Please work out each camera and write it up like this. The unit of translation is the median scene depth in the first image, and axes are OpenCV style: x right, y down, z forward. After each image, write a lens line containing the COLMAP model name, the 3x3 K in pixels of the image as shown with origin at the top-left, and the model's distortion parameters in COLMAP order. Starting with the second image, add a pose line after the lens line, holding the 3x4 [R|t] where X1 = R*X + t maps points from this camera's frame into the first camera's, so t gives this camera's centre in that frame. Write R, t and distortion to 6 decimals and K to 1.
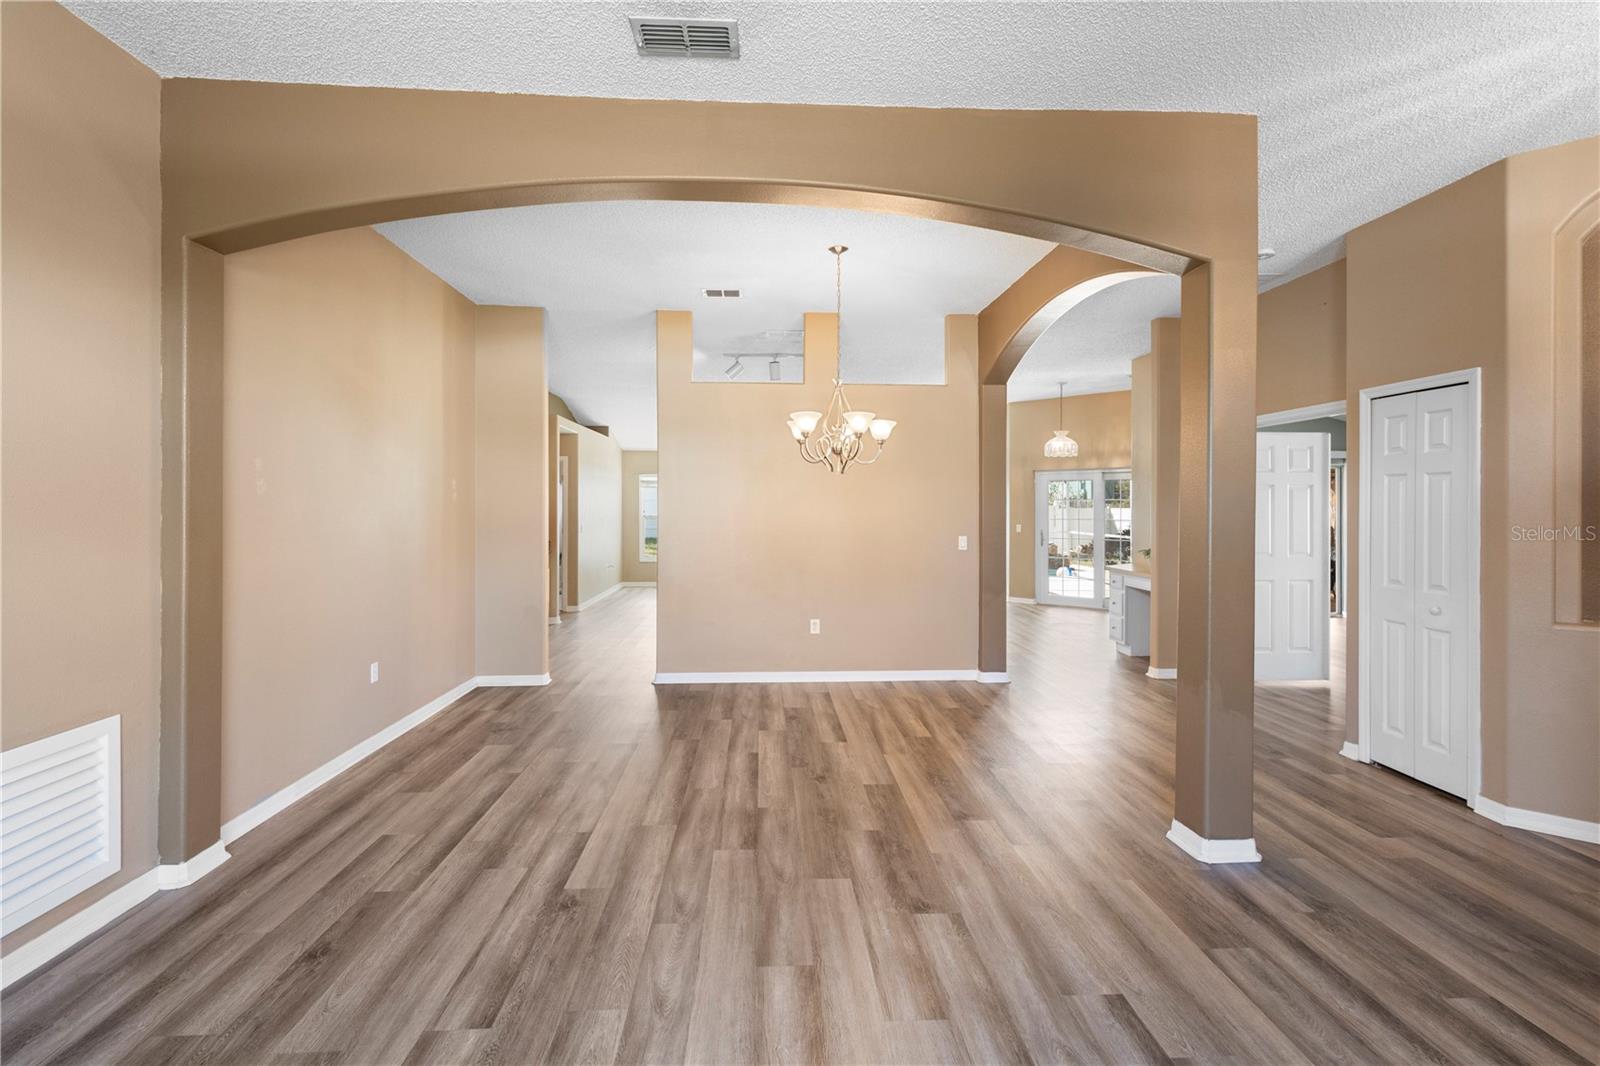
lens RADIAL K [[742.3, 0, 800.5], [0, 742.3, 503.0], [0, 0, 1]] dist [0.004988, -0.000753]
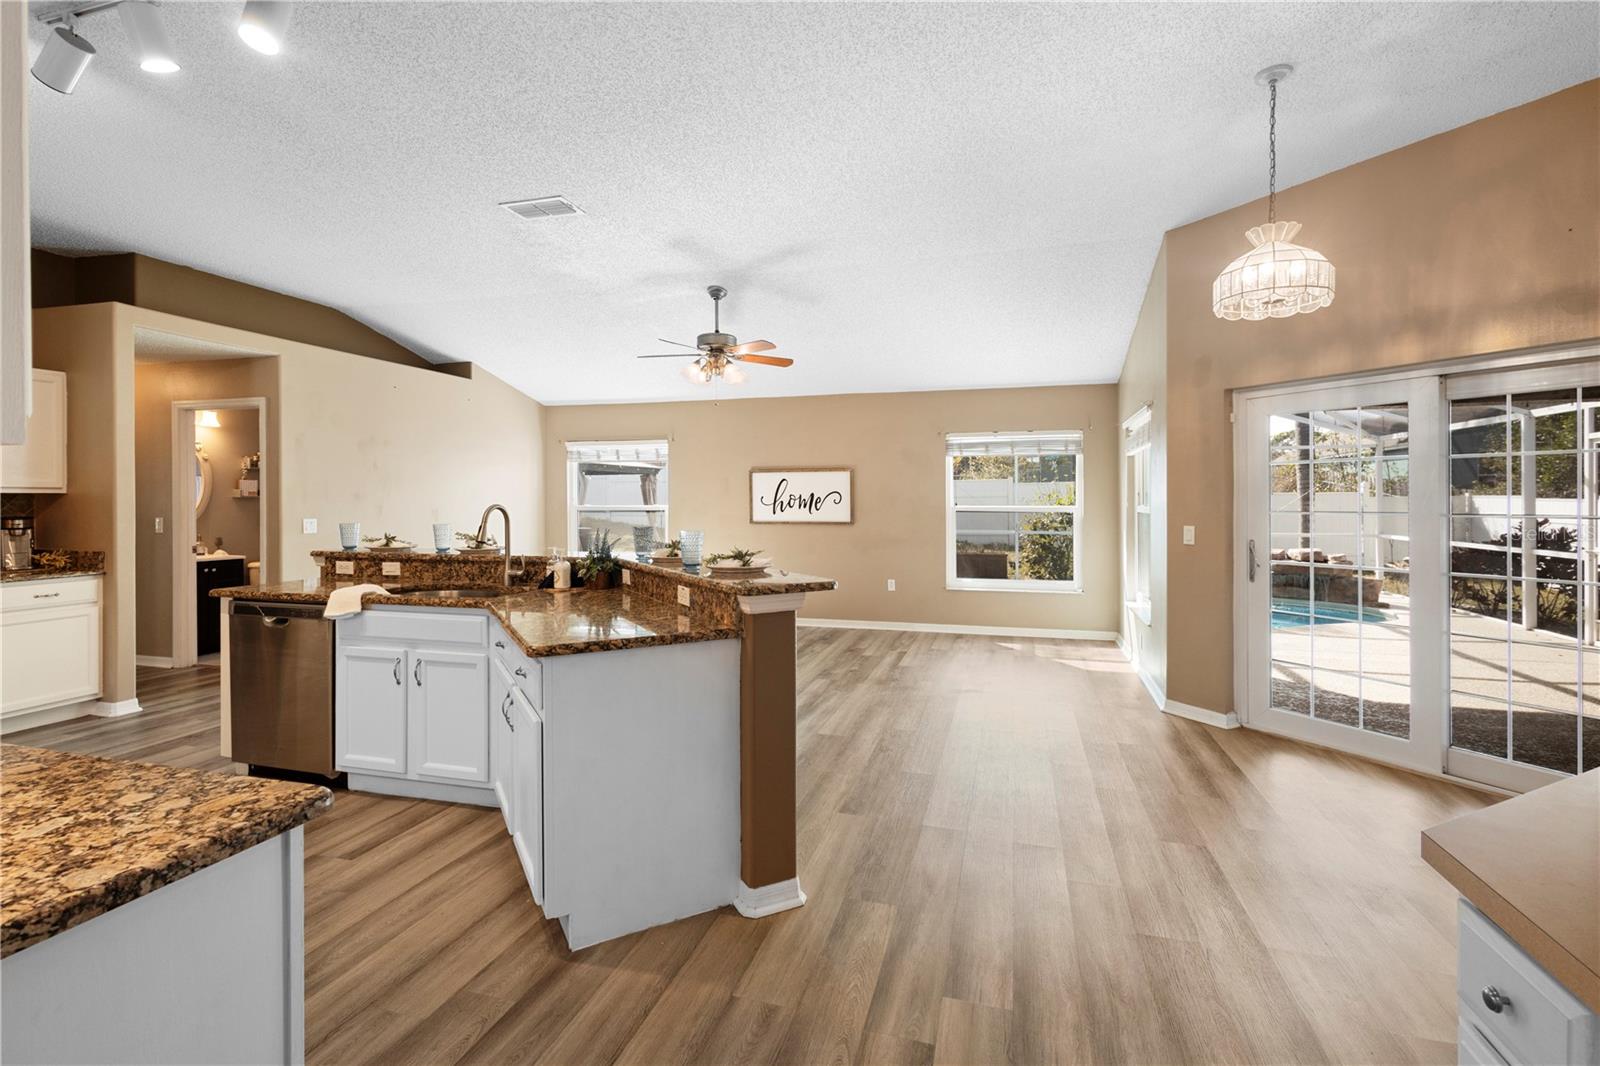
lens RADIAL K [[742.3, 0, 800.5], [0, 742.3, 503.0], [0, 0, 1]] dist [0.004988, -0.000753]
pose [[0.944568, -0.002025, -0.328309, 0.770296], [0.004765, 0.999960, 0.007541, 0.042465], [0.328281, -0.008687, 0.944540, 1.854826]]
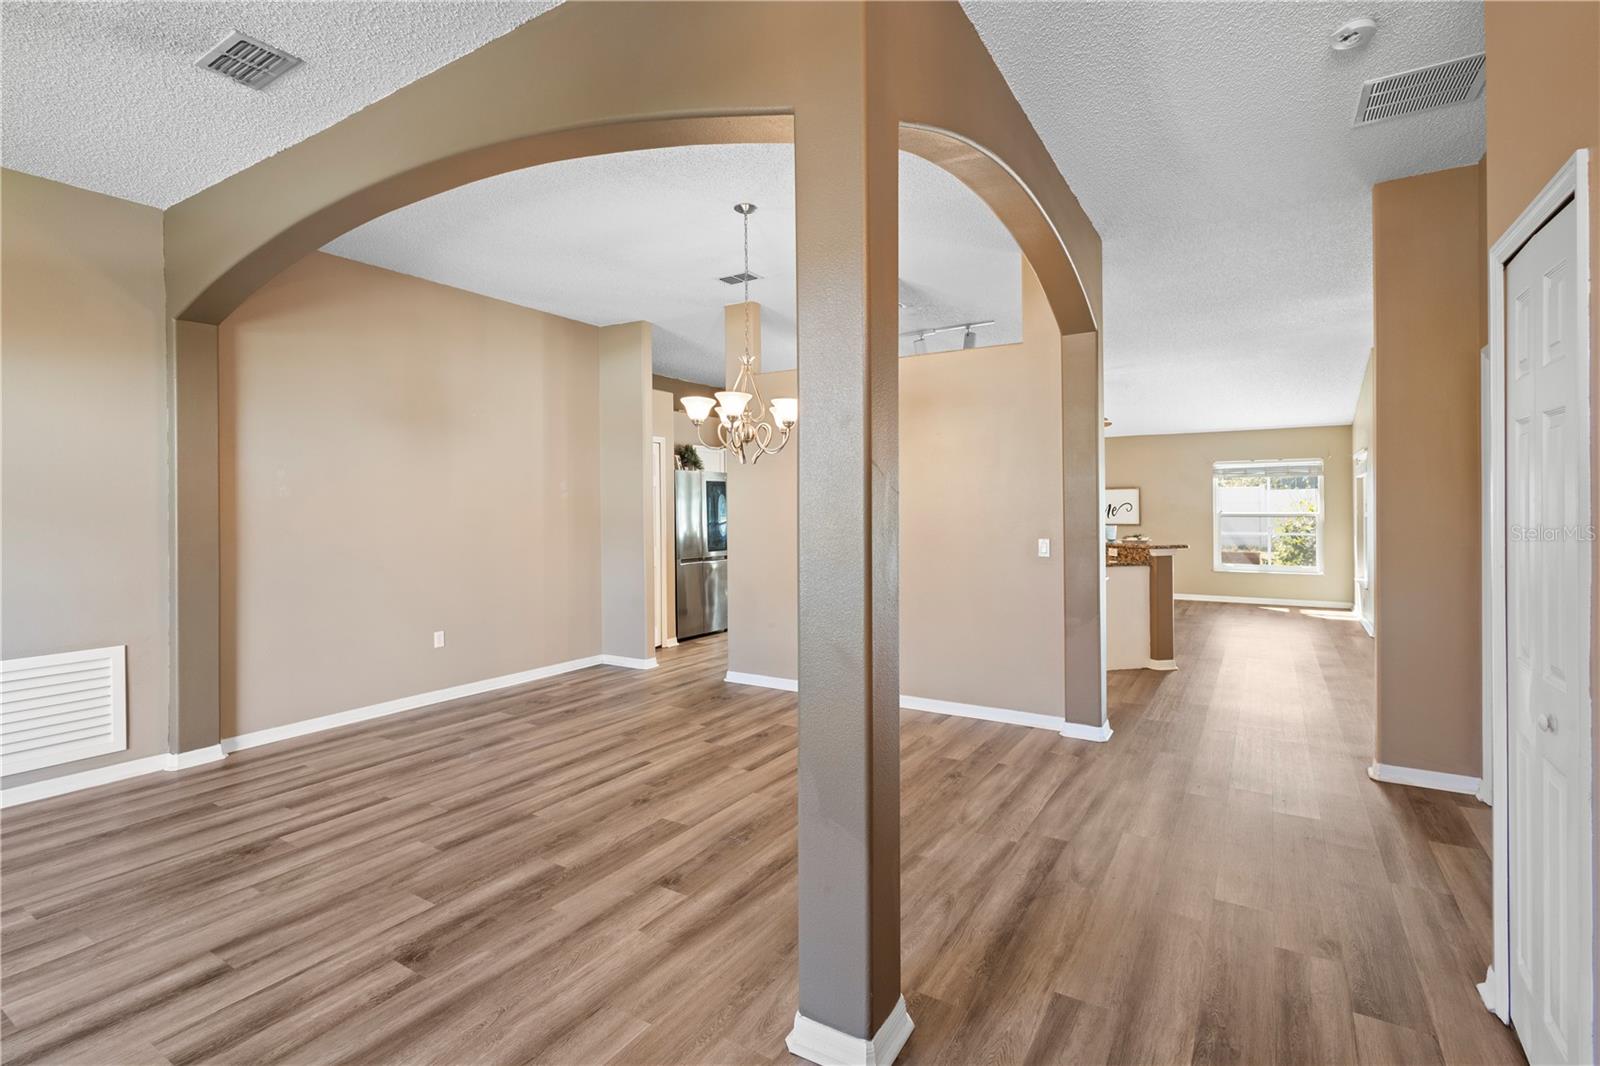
lens RADIAL K [[743.5, 0, 802.3], [0, 743.5, 506.6], [0, 0, 1]] dist [0.010932, -0.004155]
pose [[0.819702, -0.006651, -0.572752, 0.840829], [0.010876, 0.999933, 0.003954, 0.011295], [0.572687, -0.009471, 0.819719, 0.437613]]
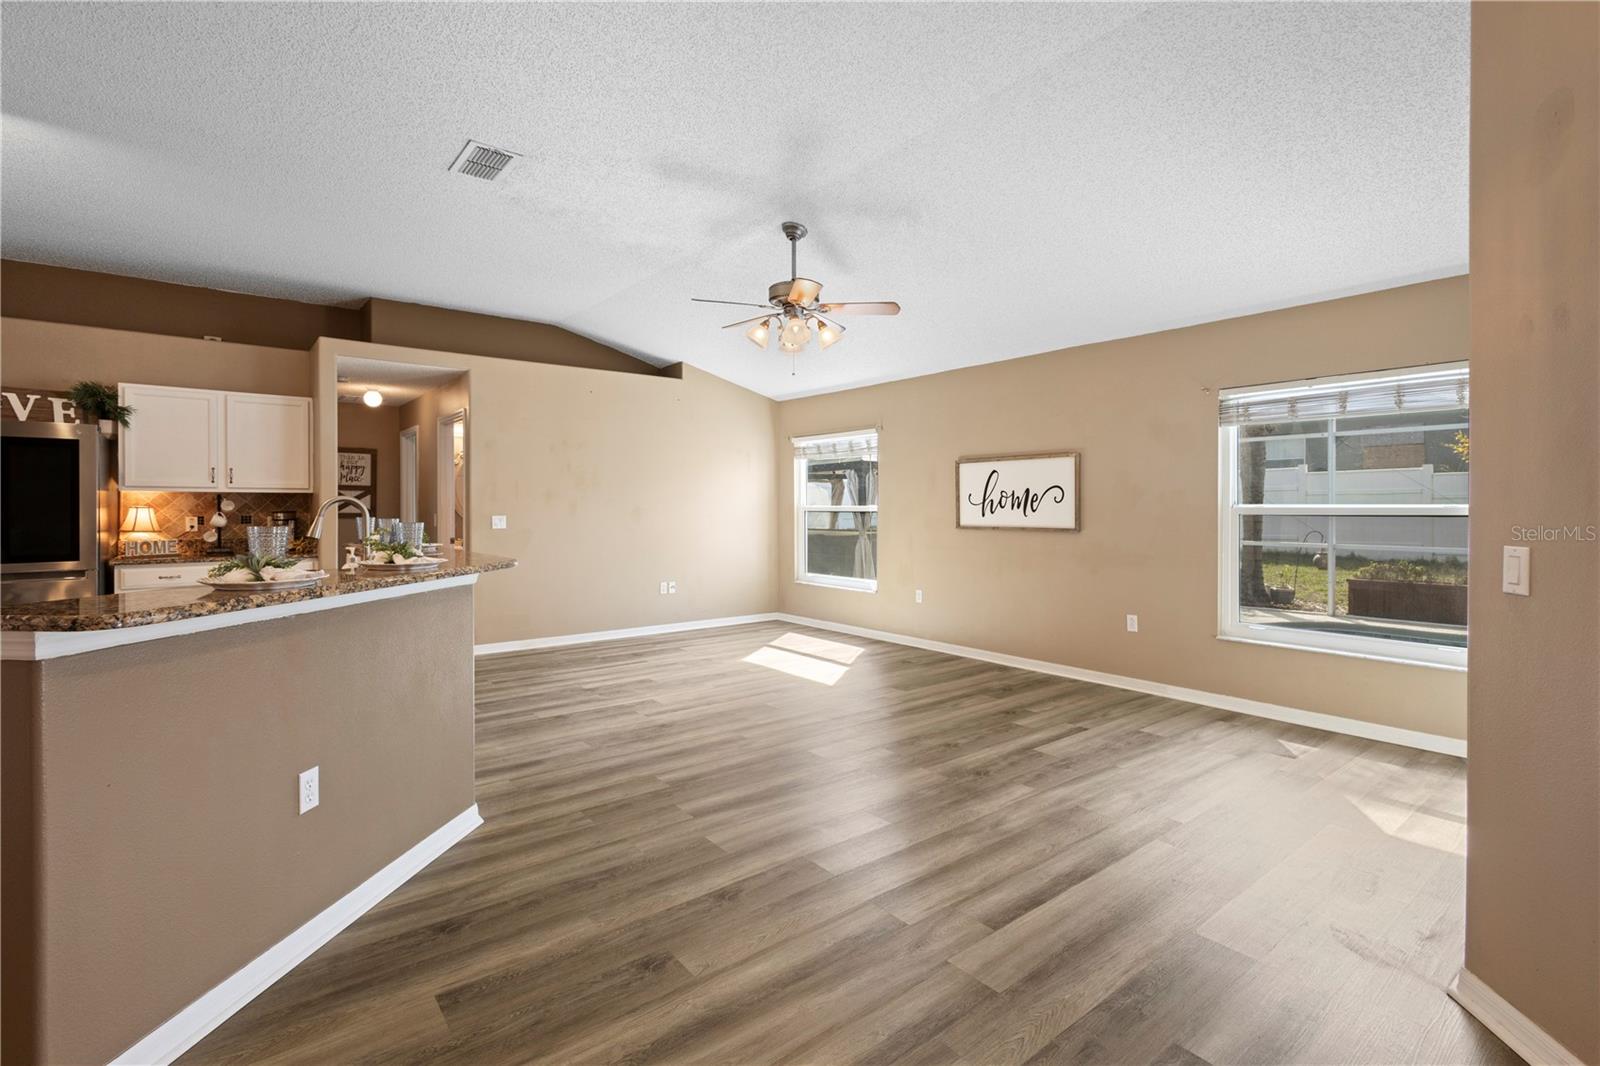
lens RADIAL K [[740.8, 0, 801.5], [0, 740.8, 514.5], [0, 0, 1]] dist [0.009711, -0.001145]
pose [[0.579642, 0.006013, -0.814849, 1.137838], [0.006060, 0.999913, 0.011689, 0.066732], [0.814849, -0.011714, 0.579555, 2.667537]]
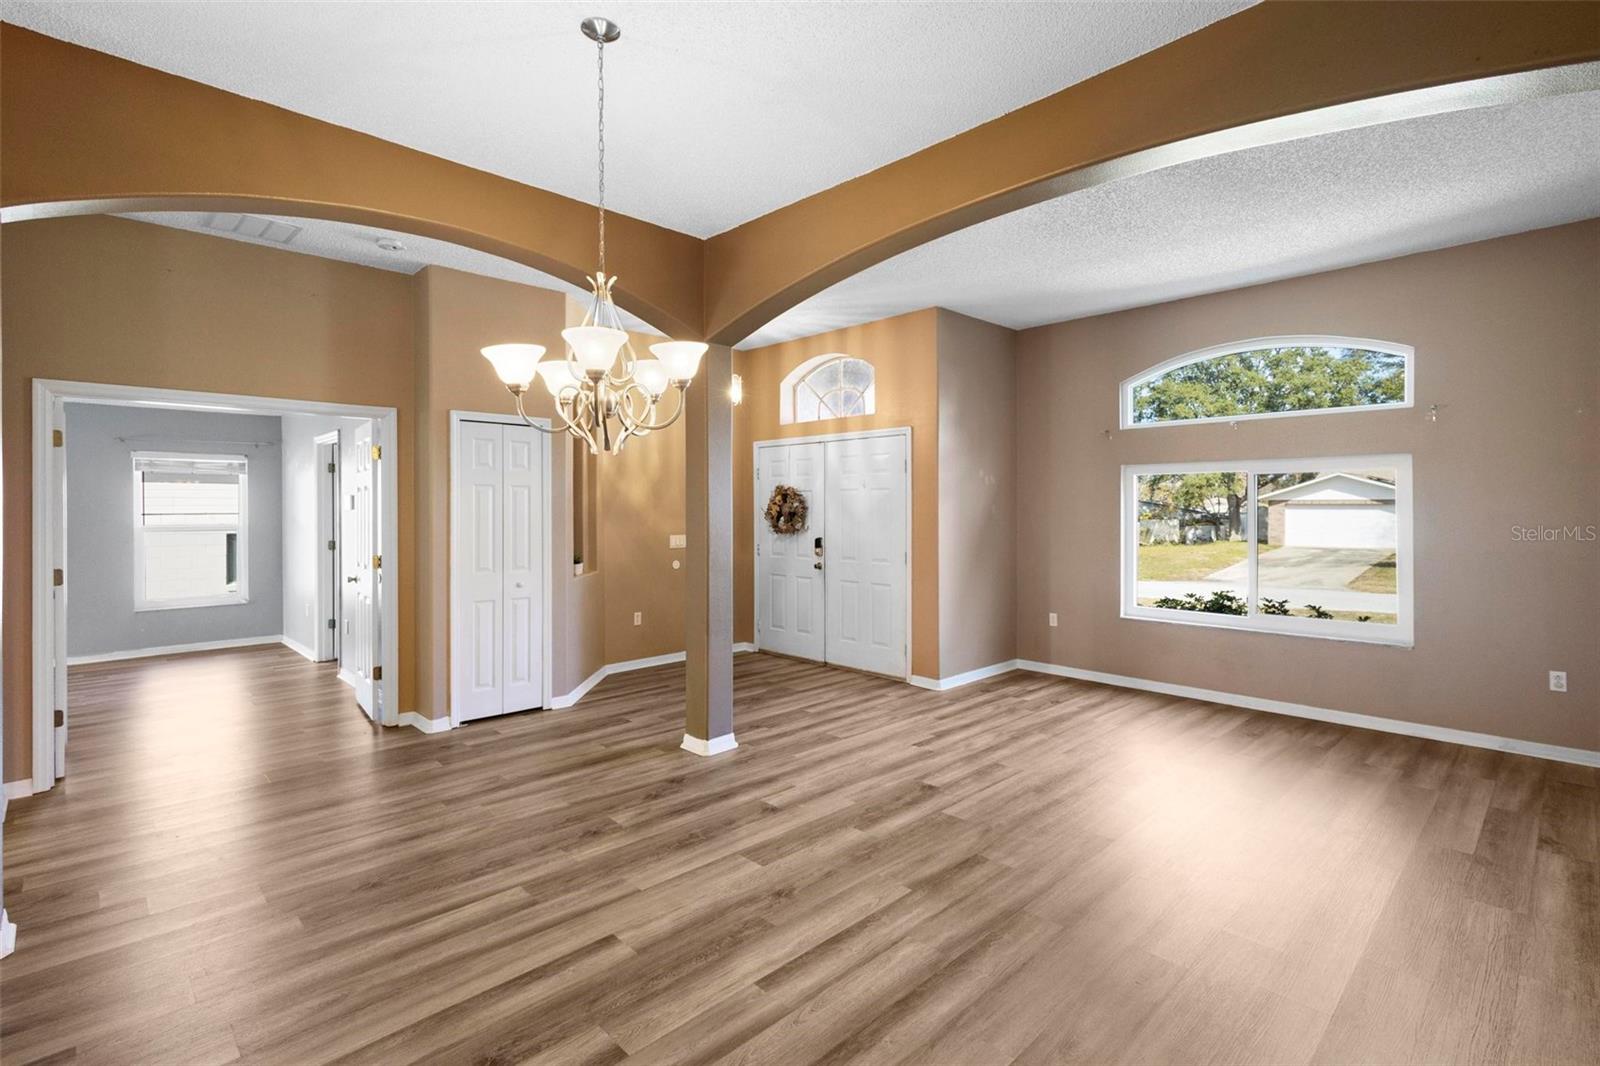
lens RADIAL K [[743.5, 0, 802.3], [0, 743.5, 506.6], [0, 0, 1]] dist [0.010932, -0.004155]
pose [[-0.656470, -0.001486, 0.754350, -0.623269], [-0.005015, 0.999985, -0.002395, -0.000877], [-0.754335, -0.005355, -0.656468, 1.725406]]
